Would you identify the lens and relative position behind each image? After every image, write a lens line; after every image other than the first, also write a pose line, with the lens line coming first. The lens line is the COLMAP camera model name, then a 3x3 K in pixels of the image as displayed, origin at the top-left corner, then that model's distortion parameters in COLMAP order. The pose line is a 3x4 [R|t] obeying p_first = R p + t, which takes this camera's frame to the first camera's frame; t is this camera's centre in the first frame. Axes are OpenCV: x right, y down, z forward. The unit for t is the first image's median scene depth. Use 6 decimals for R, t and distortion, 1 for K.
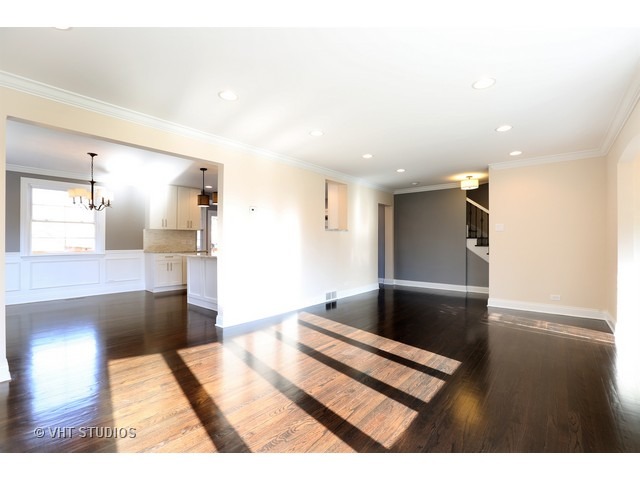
lens RADIAL K [[293.7, 0, 318.0], [0, 293.7, 240.8], [0, 0, 1]] dist [-0.022711, -0.000406]
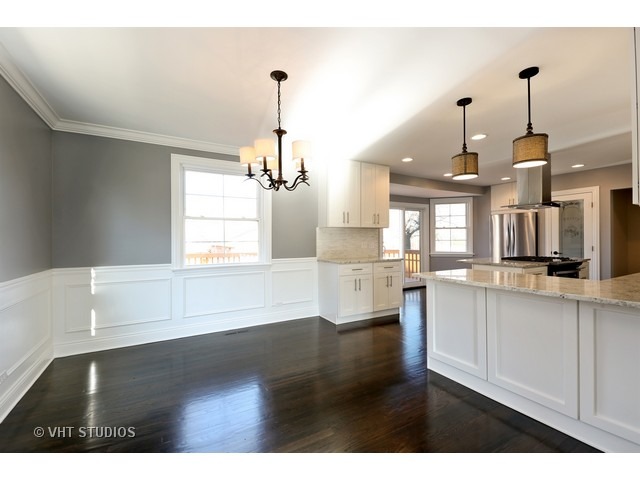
lens RADIAL K [[293.7, 0, 320.1], [0, 293.7, 237.4], [0, 0, 1]] dist [-0.022711, -0.000406]
pose [[0.933925, -0.011312, -0.357290, -0.370416], [0.009004, 0.999926, -0.008121, -0.011798], [0.357355, 0.004367, 0.933958, 0.383798]]
